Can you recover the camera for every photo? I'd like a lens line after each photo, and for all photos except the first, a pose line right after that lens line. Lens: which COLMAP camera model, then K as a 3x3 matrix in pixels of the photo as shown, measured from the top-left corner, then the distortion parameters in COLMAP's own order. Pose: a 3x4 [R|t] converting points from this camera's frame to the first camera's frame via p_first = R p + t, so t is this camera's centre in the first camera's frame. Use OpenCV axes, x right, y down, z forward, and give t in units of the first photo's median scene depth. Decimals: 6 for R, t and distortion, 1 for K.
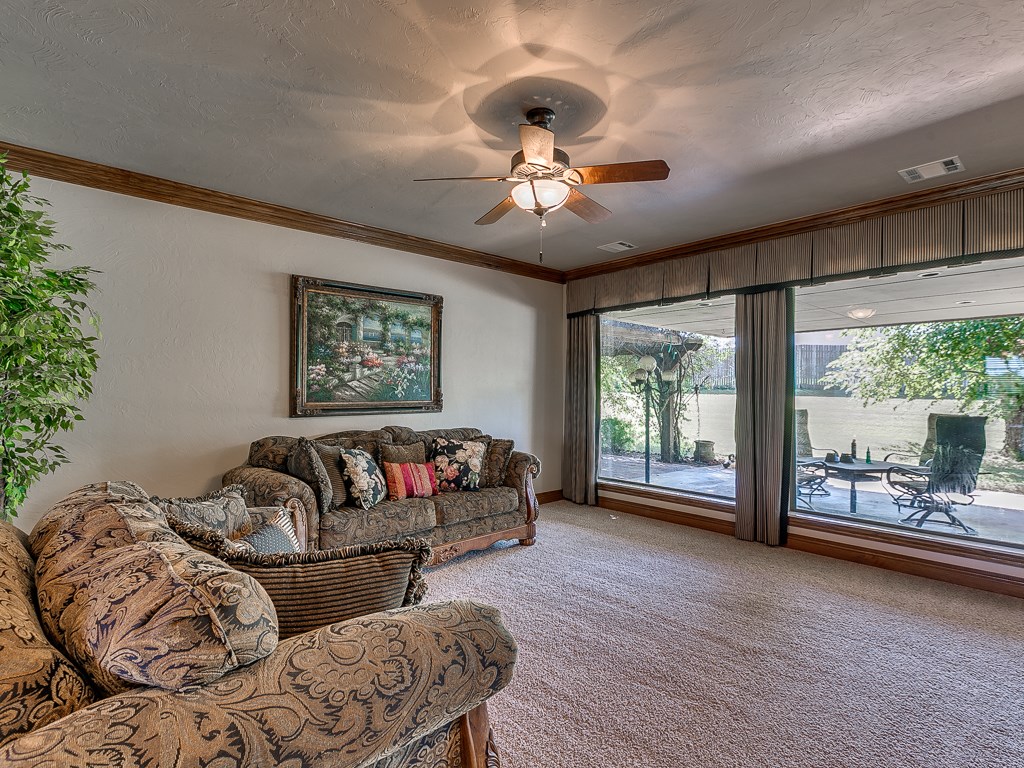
lens RADIAL K [[517.7, 0, 502.9], [0, 517.7, 386.4], [0, 0, 1]] dist [0.003766, 0.000694]
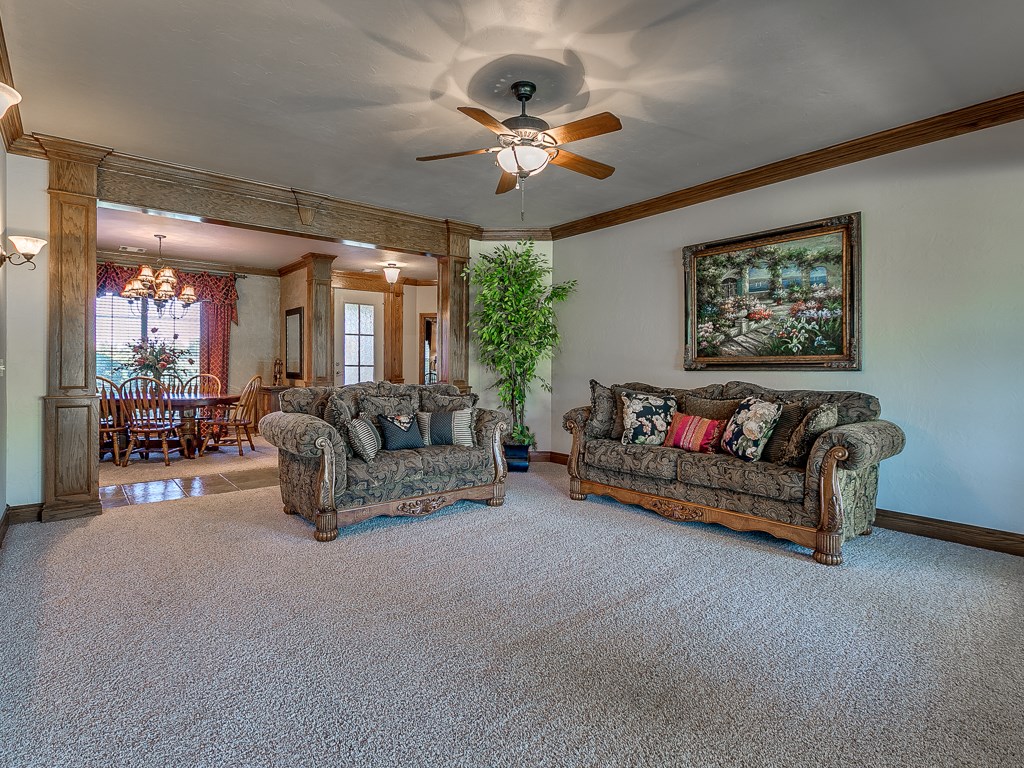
lens RADIAL K [[517.7, 0, 503.5], [0, 517.7, 378.9], [0, 0, 1]] dist [0.003766, 0.000694]
pose [[-0.020510, 0.022806, -0.999530, 0.704536], [0.008039, 0.999711, 0.022645, 0.045327], [0.999757, -0.007571, -0.020687, 0.571467]]
